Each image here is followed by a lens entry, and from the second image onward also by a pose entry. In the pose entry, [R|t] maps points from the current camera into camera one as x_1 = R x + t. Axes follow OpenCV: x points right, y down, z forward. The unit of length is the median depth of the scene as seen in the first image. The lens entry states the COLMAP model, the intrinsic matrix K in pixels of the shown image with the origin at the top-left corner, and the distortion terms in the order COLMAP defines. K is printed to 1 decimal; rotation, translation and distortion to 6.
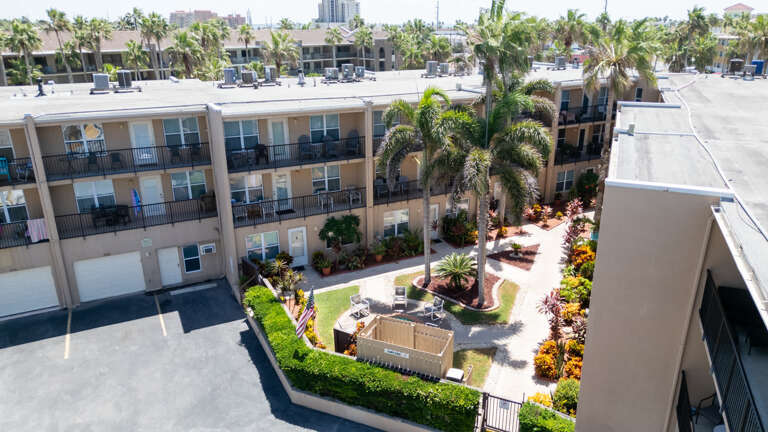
lens RADIAL K [[539.4, 0, 384.0], [0, 539.4, 216.0], [0, 0, 1]] dist [0.075206, -0.073227]
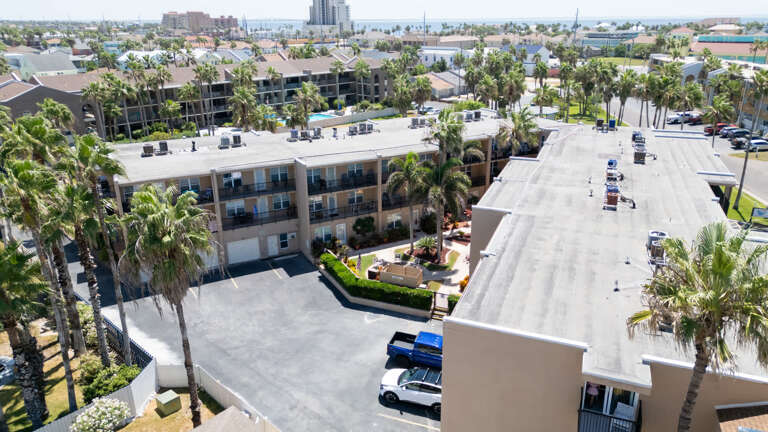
lens RADIAL K [[539.4, 0, 384.0], [0, 539.4, 216.0], [0, 0, 1]] dist [0.075206, -0.073227]
pose [[0.999792, -0.008677, 0.018464, -0.048985], [0.008523, 0.999928, 0.008407, -0.019516], [-0.018536, -0.008248, 0.999794, -0.852325]]
